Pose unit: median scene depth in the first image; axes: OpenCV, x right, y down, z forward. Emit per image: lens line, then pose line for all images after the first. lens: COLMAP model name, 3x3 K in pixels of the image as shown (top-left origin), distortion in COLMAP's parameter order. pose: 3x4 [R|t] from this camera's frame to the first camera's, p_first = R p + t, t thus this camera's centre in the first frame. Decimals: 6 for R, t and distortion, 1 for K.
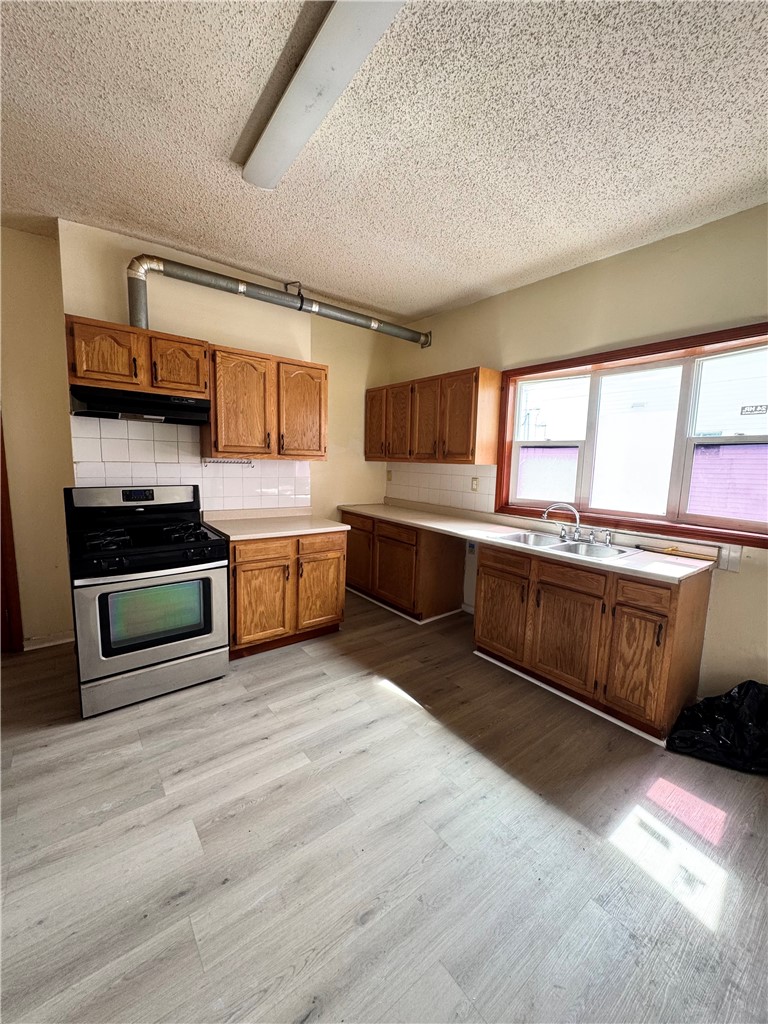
lens RADIAL K [[409.5, 0, 384.0], [0, 409.5, 512.0], [0, 0, 1]] dist [-0.002121, 0.000061]
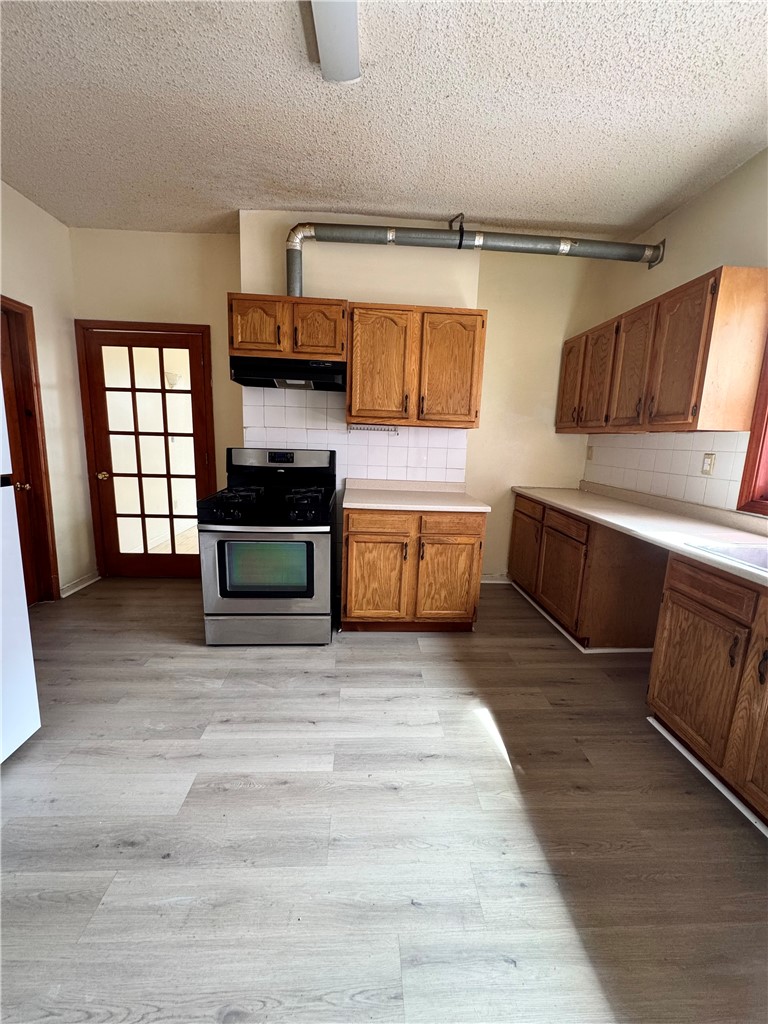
lens RADIAL K [[407.0, 0, 384.0], [0, 407.0, 512.0], [0, 0, 1]] dist [-0.002949, 0.000421]
pose [[0.822780, 0.101260, -0.559268, 0.223106], [-0.084039, 0.994860, 0.056493, 0.017660], [0.562113, 0.000519, 0.827060, 0.255434]]
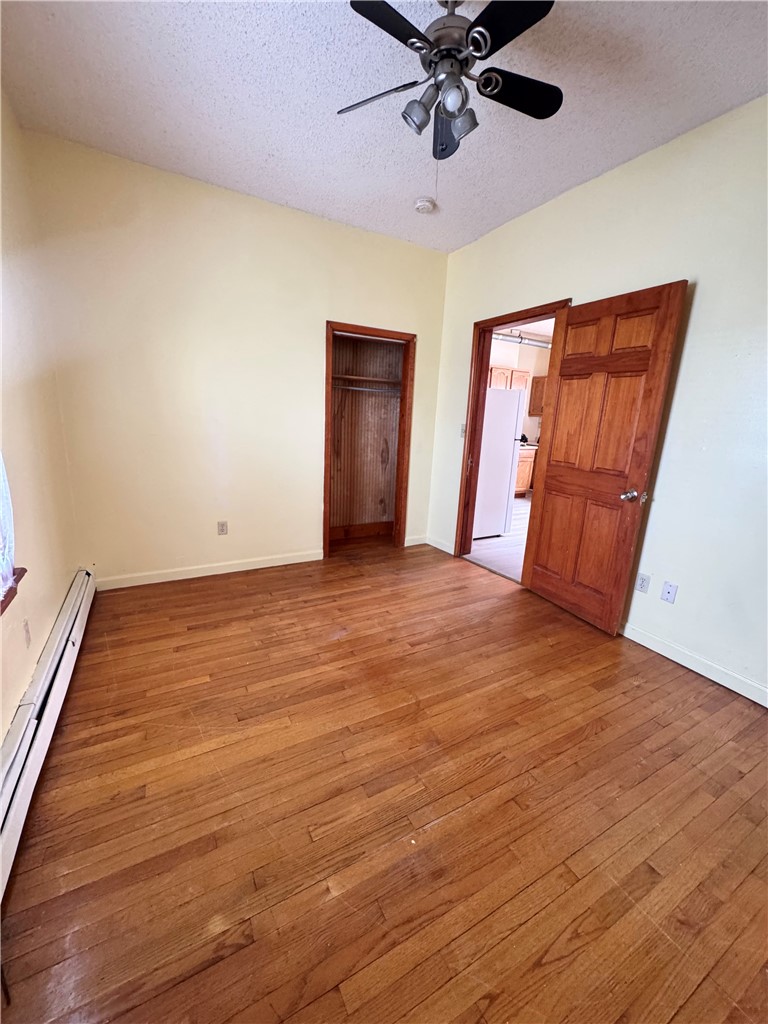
lens RADIAL K [[407.0, 0, 384.0], [0, 407.0, 512.0], [0, 0, 1]] dist [-0.002949, 0.000421]
pose [[0.987577, 0.053873, -0.147610, -0.631742], [-0.037168, 0.992822, 0.113677, 0.184027], [0.152674, -0.106778, 0.982491, -1.471104]]
